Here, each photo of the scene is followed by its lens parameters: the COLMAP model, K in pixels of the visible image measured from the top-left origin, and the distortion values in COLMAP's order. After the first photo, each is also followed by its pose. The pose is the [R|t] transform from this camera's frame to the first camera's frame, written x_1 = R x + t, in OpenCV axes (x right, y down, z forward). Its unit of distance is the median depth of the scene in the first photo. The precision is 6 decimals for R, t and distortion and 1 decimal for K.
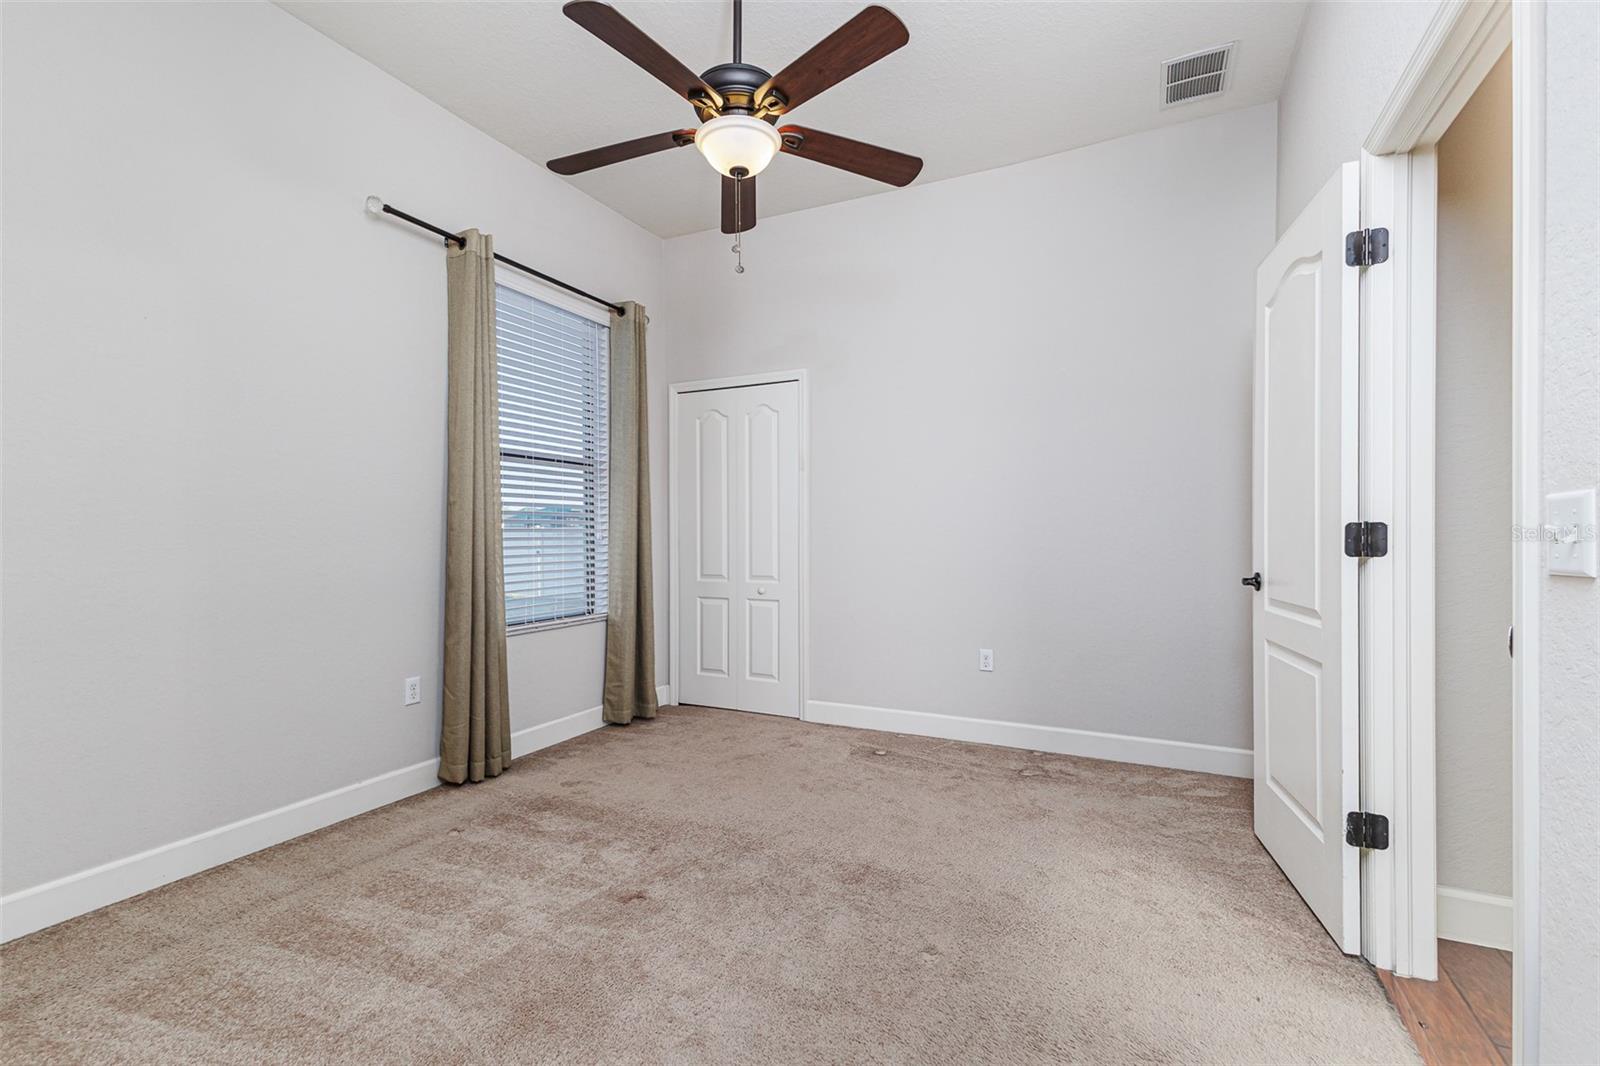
lens RADIAL K [[698.9, 0, 794.2], [0, 698.9, 530.1], [0, 0, 1]] dist [0.002997, 0.000091]
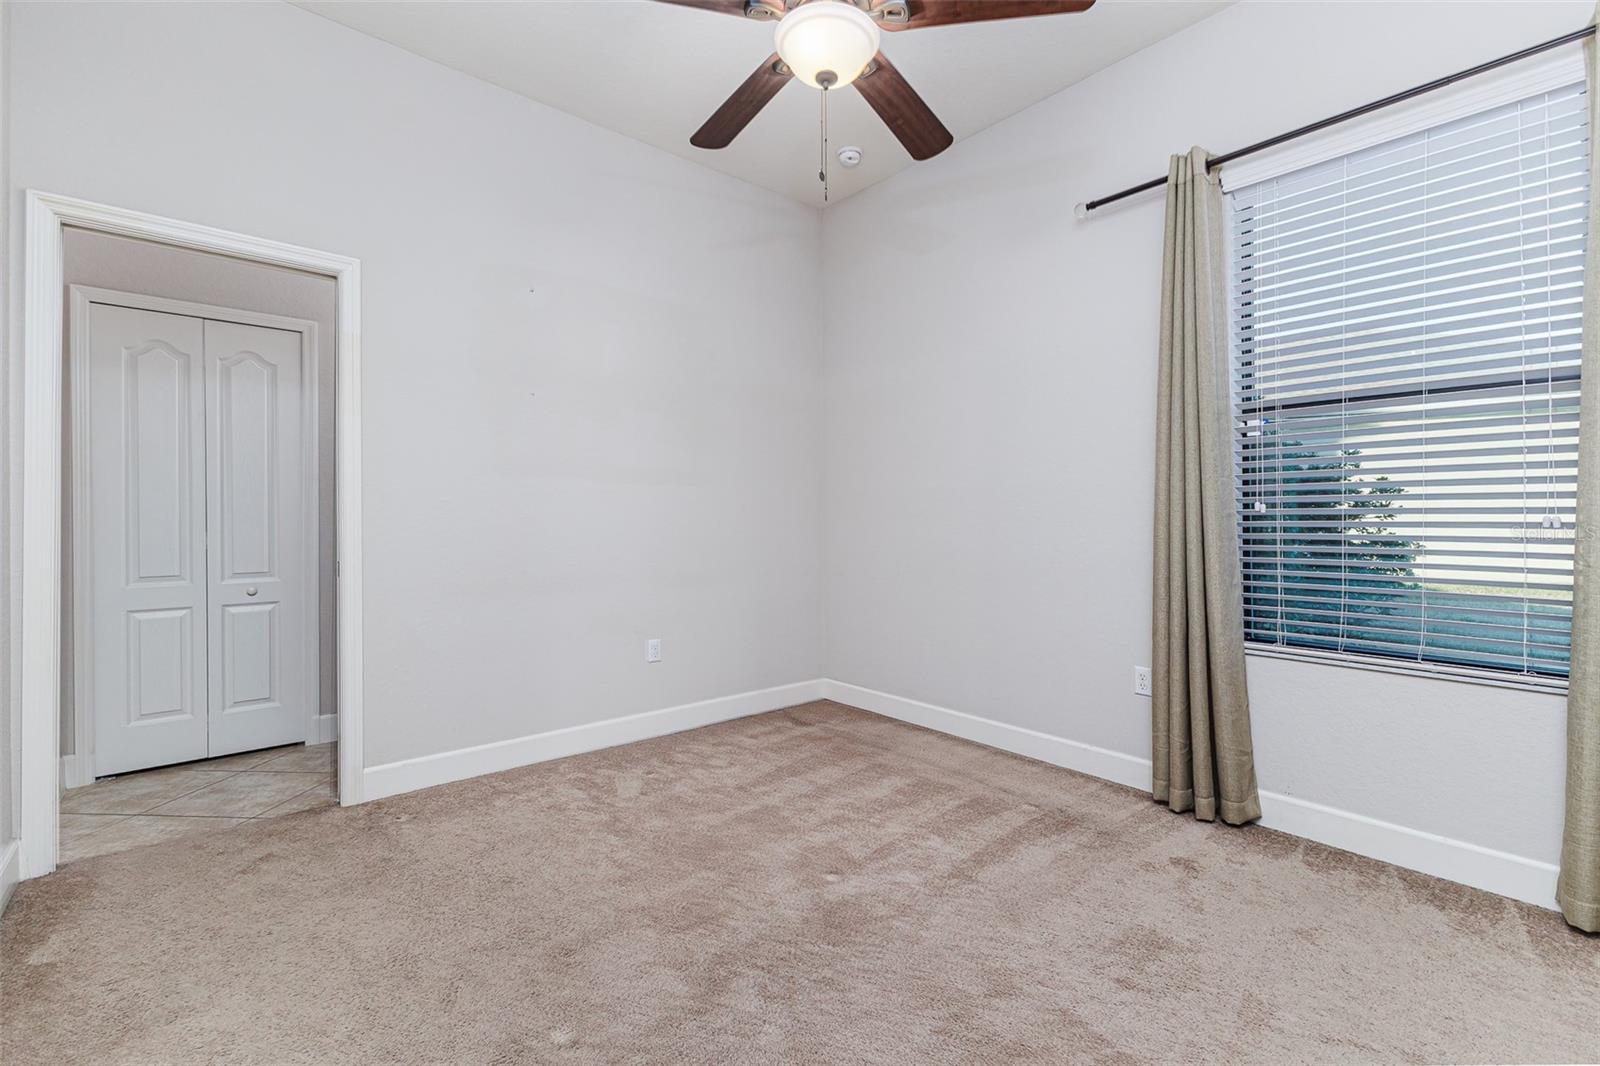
lens RADIAL K [[671.9, 0, 803.9], [0, 671.9, 518.9], [0, 0, 1]] dist [0.000476, 0.000047]
pose [[-0.379765, 0.003546, -0.925076, 0.457157], [0.005878, 0.999982, 0.001420, 0.003766], [0.925064, -0.004899, -0.379779, 0.879431]]
